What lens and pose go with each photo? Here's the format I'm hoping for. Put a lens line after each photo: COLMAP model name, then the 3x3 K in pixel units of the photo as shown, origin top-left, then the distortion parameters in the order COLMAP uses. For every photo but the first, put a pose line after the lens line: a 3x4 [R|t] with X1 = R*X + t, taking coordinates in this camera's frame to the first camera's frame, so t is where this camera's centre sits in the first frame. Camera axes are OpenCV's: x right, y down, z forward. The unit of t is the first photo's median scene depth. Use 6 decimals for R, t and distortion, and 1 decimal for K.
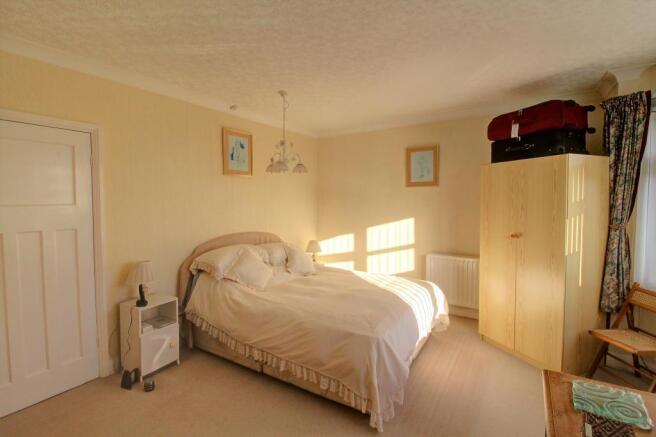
lens RADIAL K [[307.5, 0, 329.1], [0, 307.5, 210.8], [0, 0, 1]] dist [-0.005253, -0.001245]
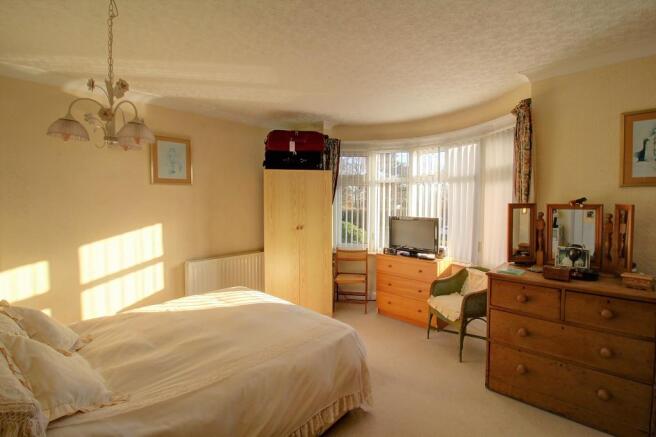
lens RADIAL K [[307.5, 0, 329.1], [0, 307.5, 210.8], [0, 0, 1]] dist [-0.005253, -0.001245]
pose [[0.171682, -0.032756, 0.984608, -0.454054], [0.039265, 0.998880, 0.026384, -0.014265], [-0.984370, 0.034131, 0.172776, 0.454495]]
